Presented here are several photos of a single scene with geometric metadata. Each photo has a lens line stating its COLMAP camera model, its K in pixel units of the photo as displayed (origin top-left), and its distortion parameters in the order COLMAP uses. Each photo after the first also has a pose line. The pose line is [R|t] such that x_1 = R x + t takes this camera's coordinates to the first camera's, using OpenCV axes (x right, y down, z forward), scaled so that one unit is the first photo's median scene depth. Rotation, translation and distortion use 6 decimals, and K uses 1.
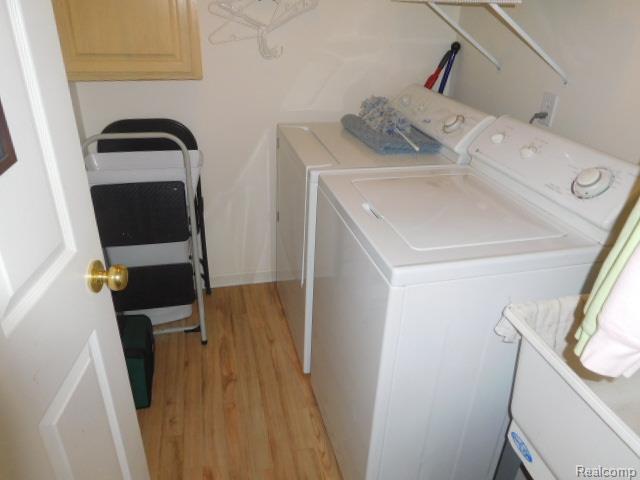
lens RADIAL K [[469.8, 0, 320.0], [0, 469.8, 240.0], [0, 0, 1]] dist [-0.014822, -0.003498]
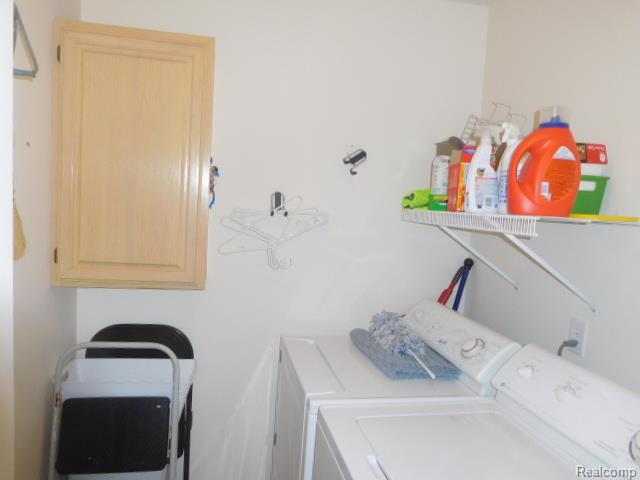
lens RADIAL K [[469.8, 0, 320.0], [0, 469.8, 240.0], [0, 0, 1]] dist [-0.014822, -0.003498]
pose [[0.998545, 0.034353, -0.041558, 0.021185], [-0.047770, 0.921093, -0.386402, -0.074306], [0.025005, 0.387825, 0.921394, 0.078573]]
